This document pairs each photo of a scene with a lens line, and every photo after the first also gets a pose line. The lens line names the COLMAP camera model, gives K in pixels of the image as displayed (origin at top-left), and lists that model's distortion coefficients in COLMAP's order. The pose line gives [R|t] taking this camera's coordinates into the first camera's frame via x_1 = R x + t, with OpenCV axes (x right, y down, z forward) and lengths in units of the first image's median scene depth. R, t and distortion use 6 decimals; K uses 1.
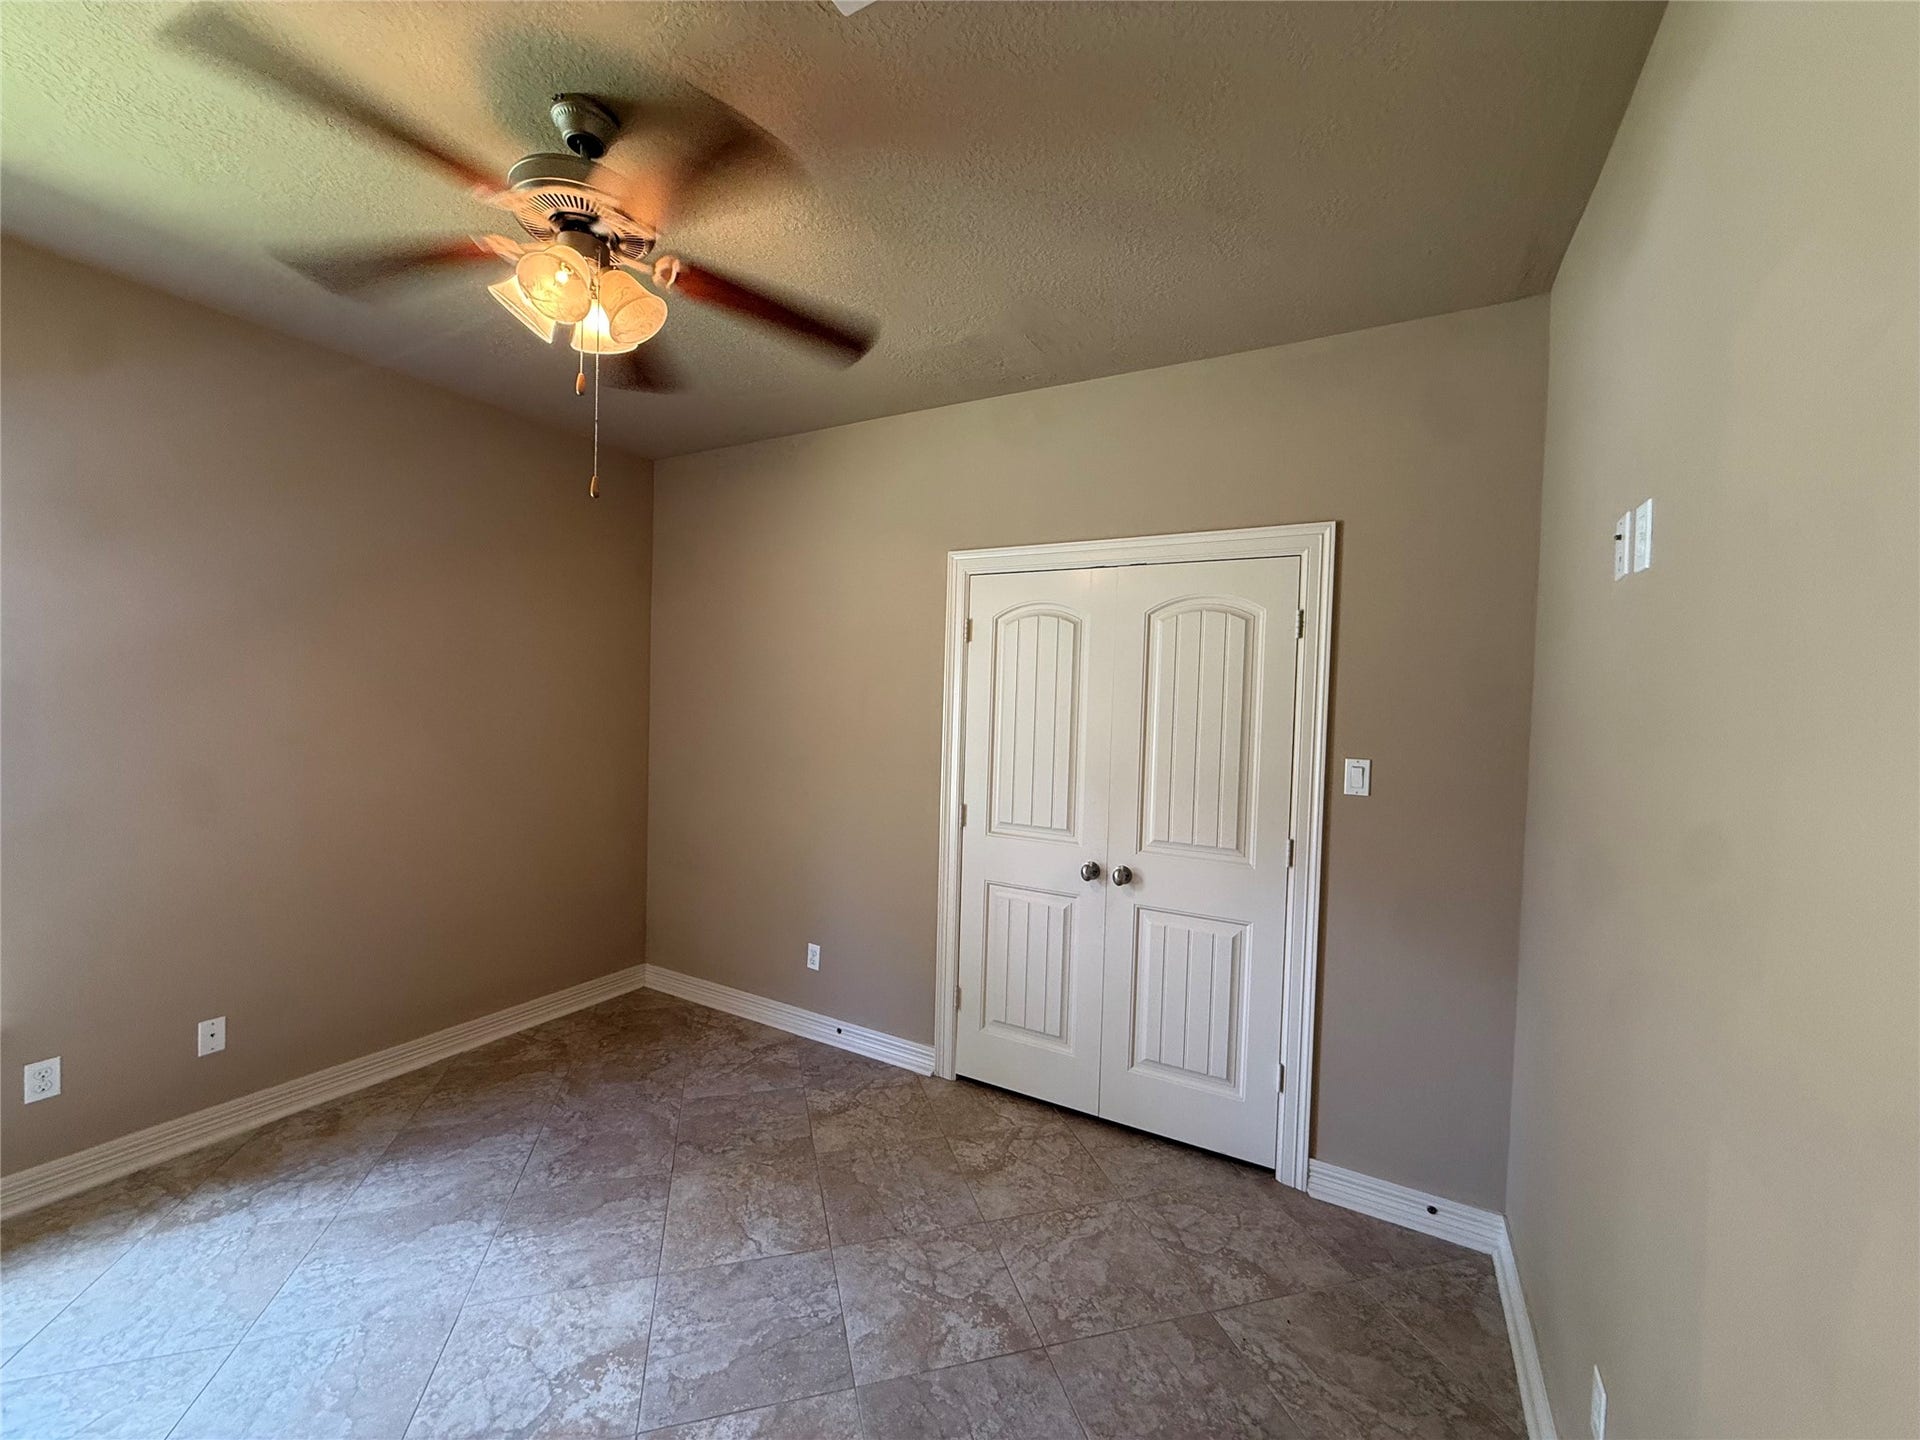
lens RADIAL K [[752.9, 0, 947.4], [0, 752.9, 717.9], [0, 0, 1]] dist [0.001709, -0.000092]
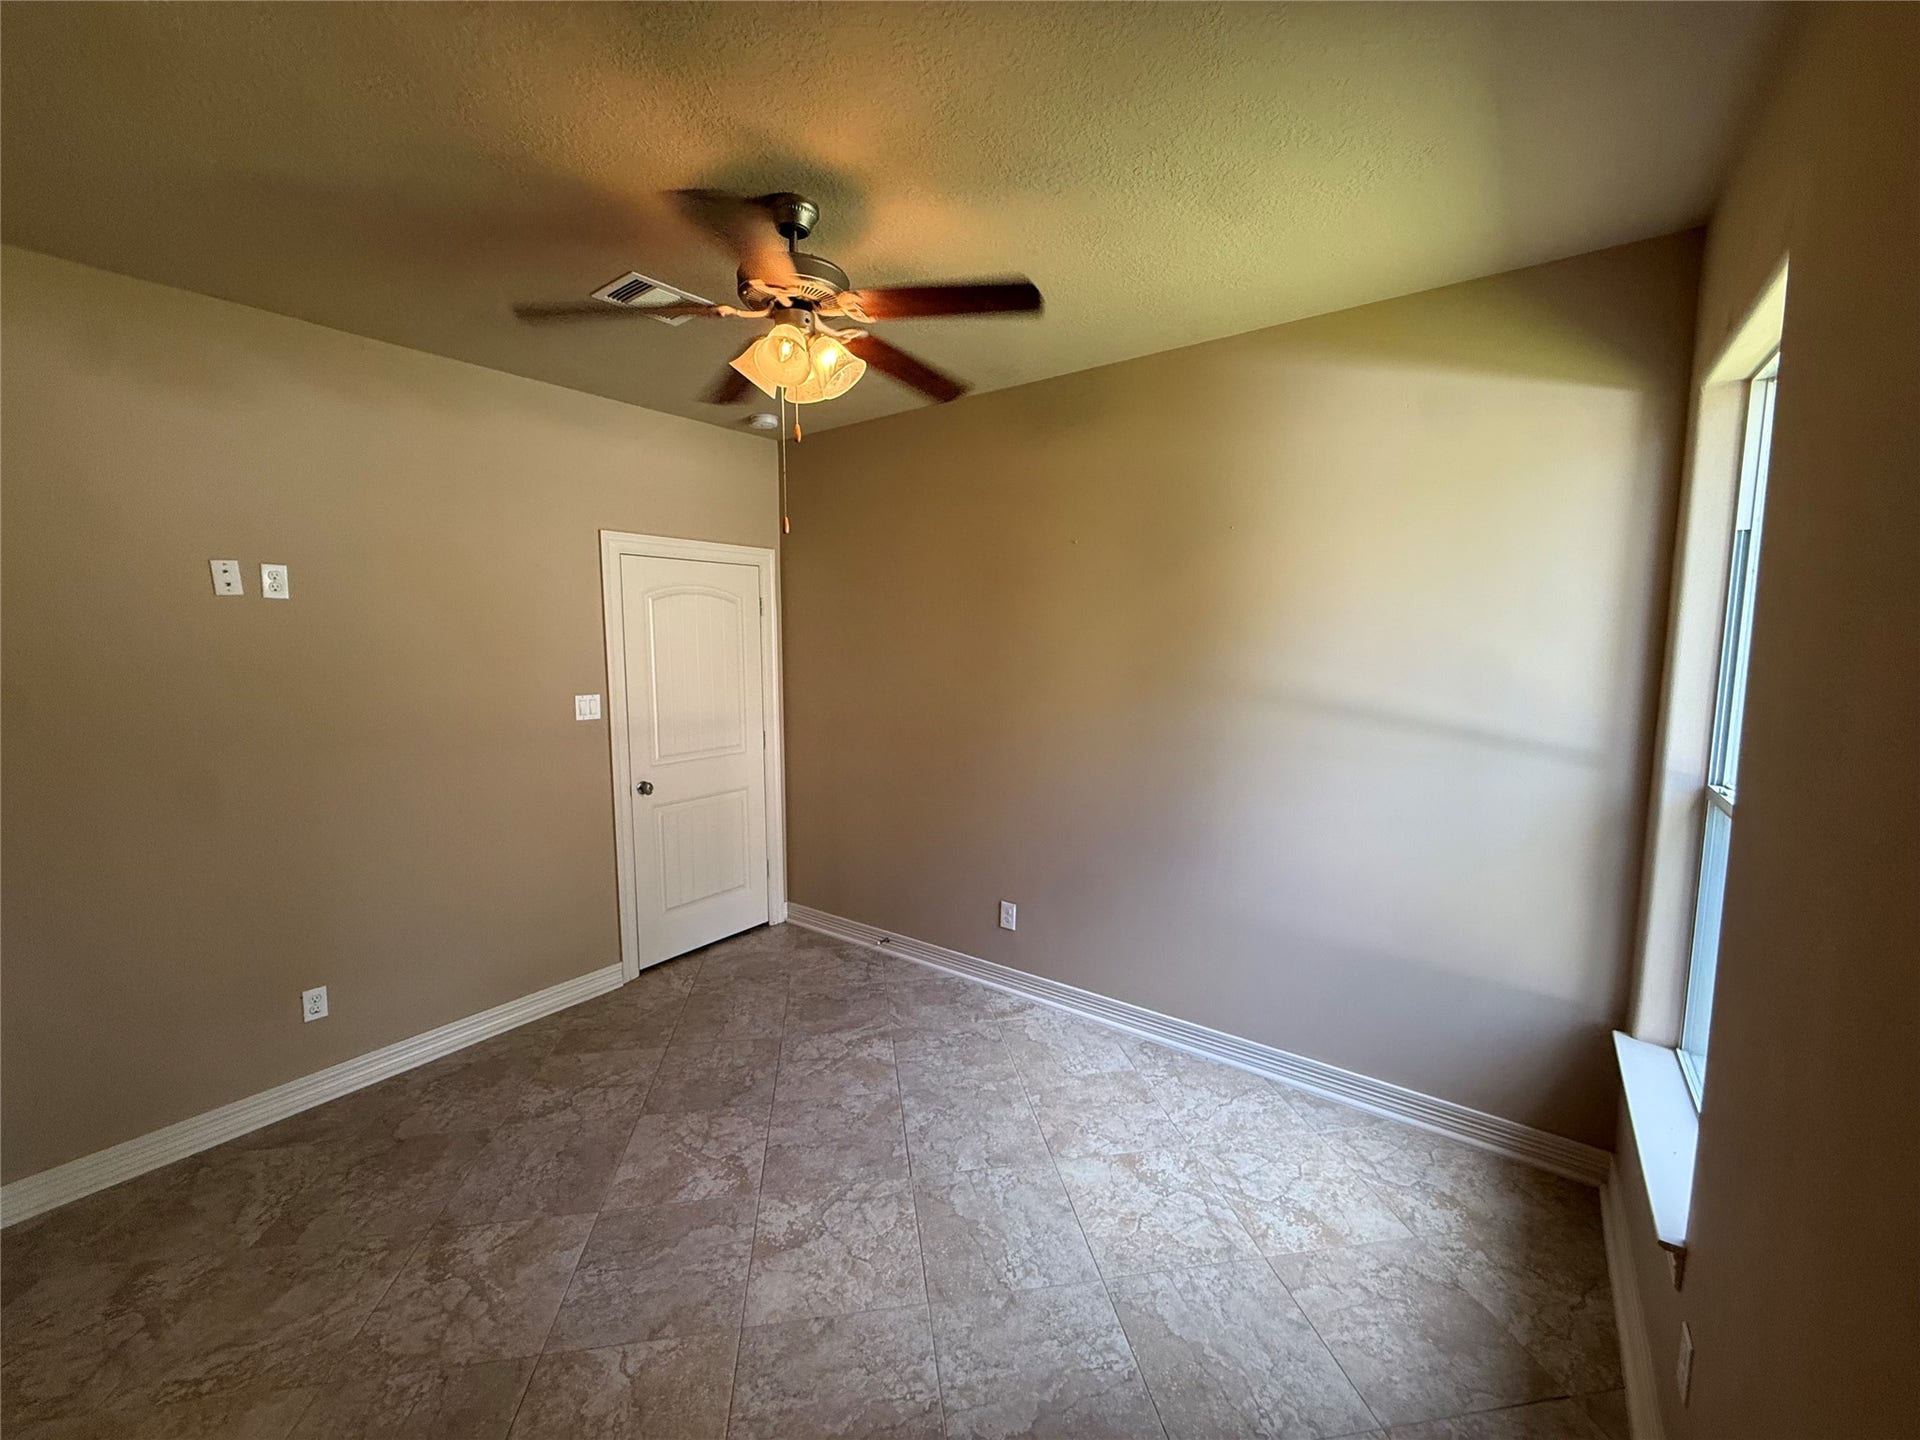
lens RADIAL K [[752.9, 0, 959.0], [0, 752.9, 719.3], [0, 0, 1]] dist [0.001709, -0.000092]
pose [[-0.993180, -0.040294, 0.109409, -0.664221], [-0.025094, 0.990266, 0.136911, -0.118572], [-0.113860, 0.133231, -0.984523, 1.643979]]
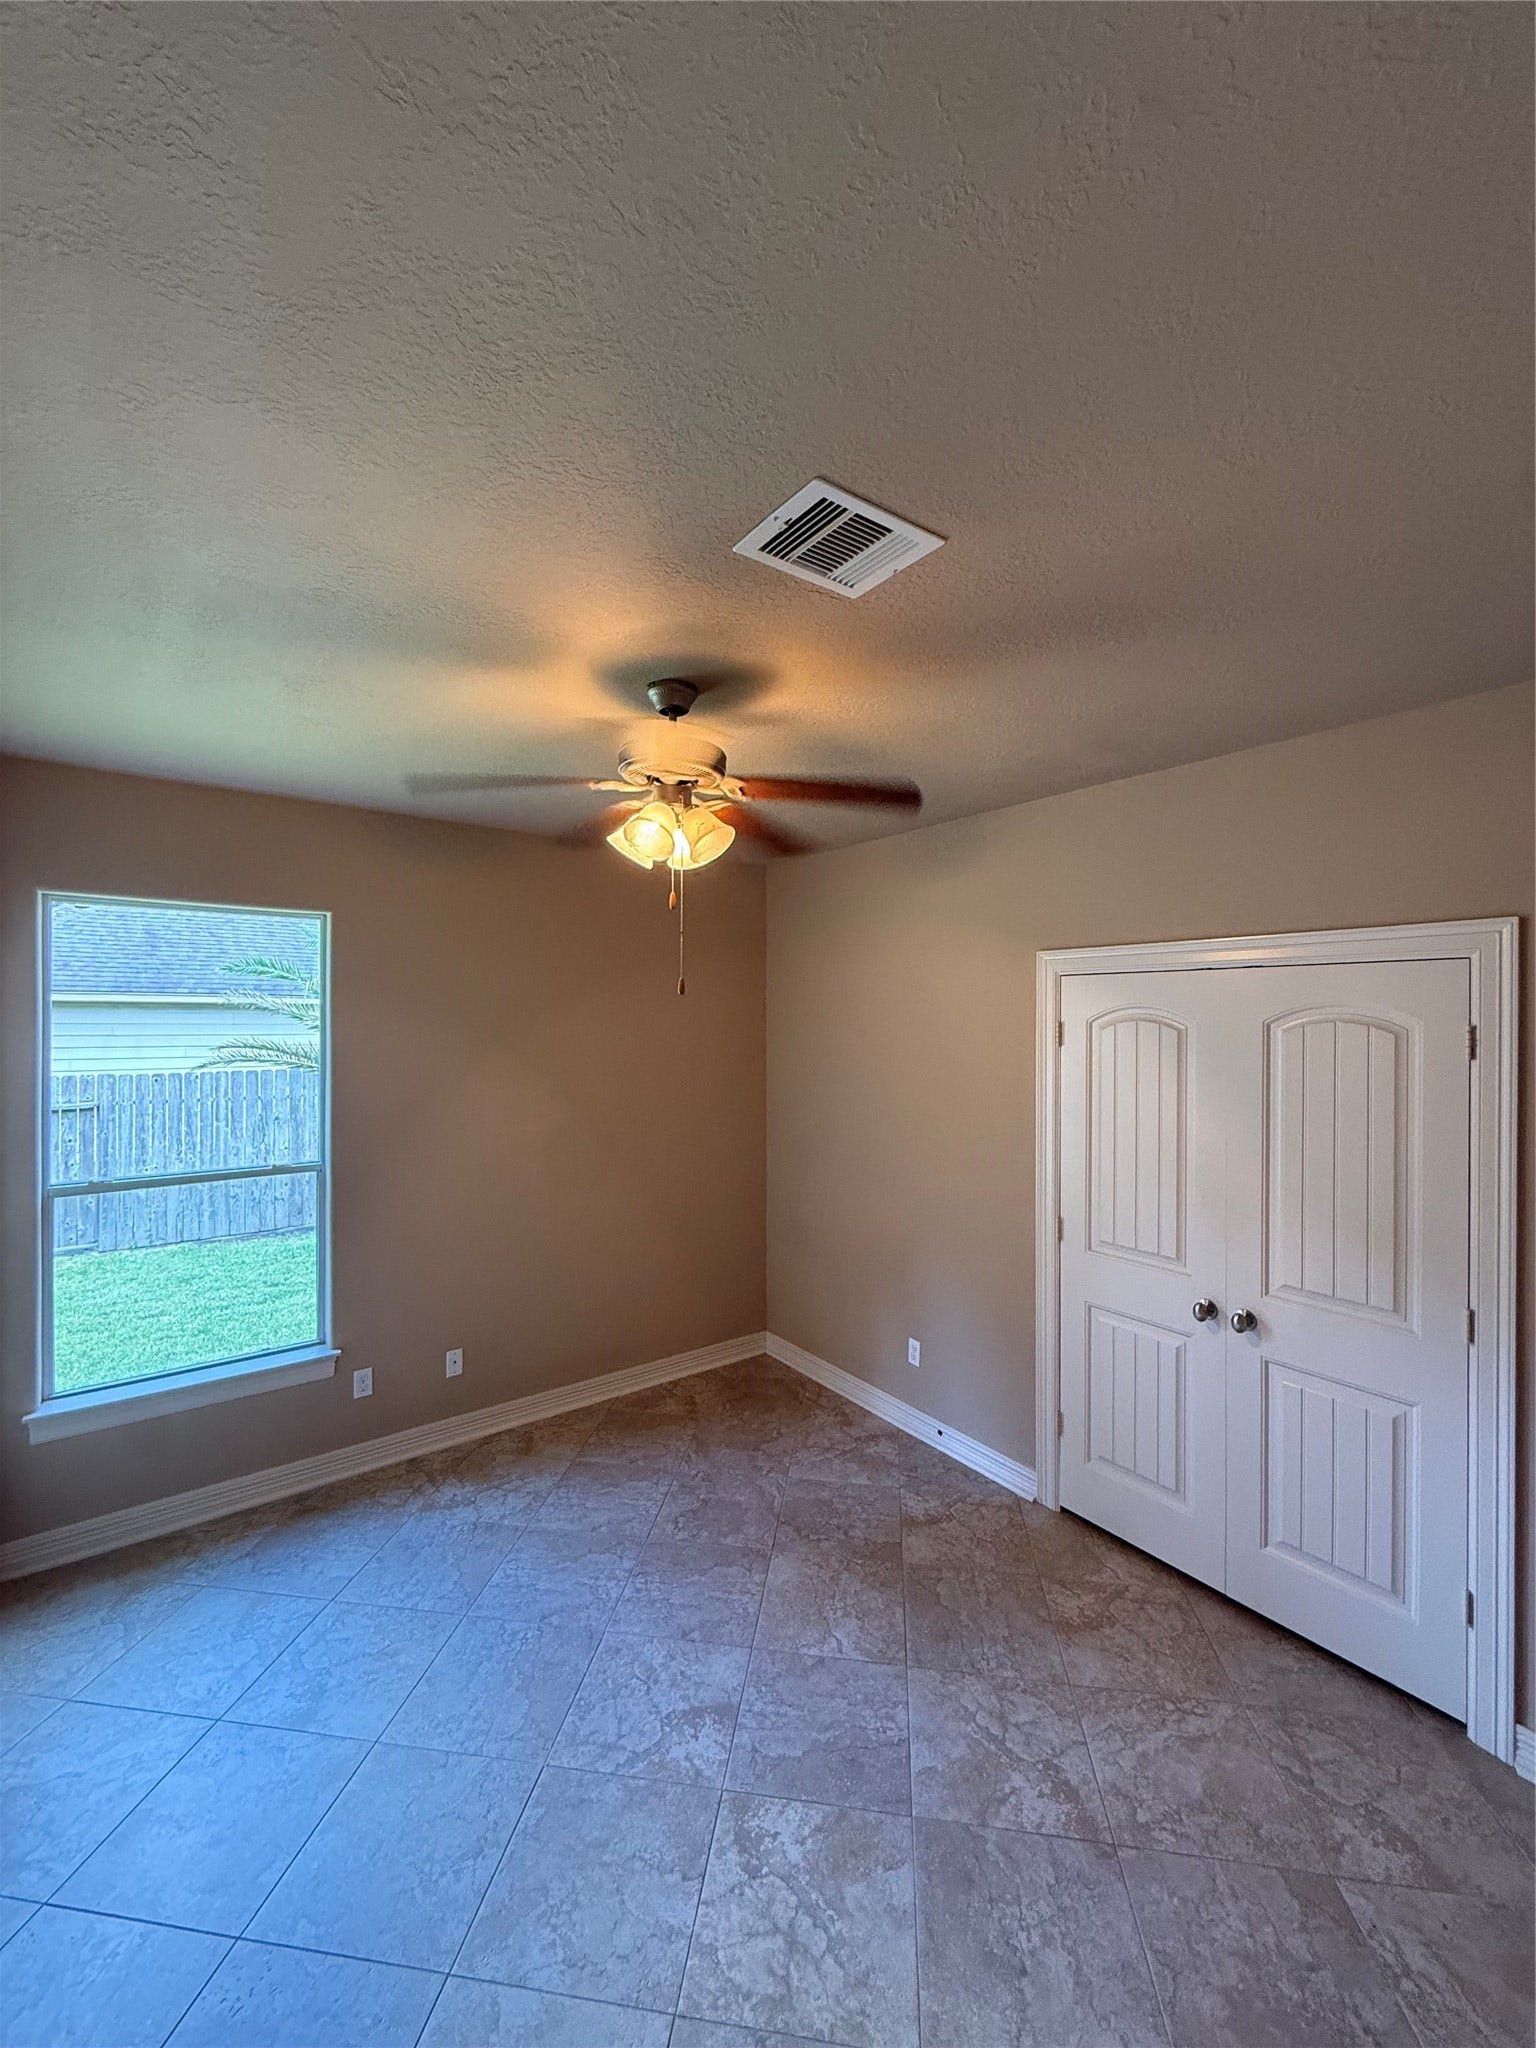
lens RADIAL K [[803.1, 0, 774.3], [0, 803.1, 1019.0], [0, 0, 1]] dist [0.001709, -0.000092]
pose [[0.918097, -0.026547, -0.395465, 0.136963], [0.015383, 0.999389, -0.031375, -0.150956], [0.396056, 0.022722, 0.917945, -0.103775]]
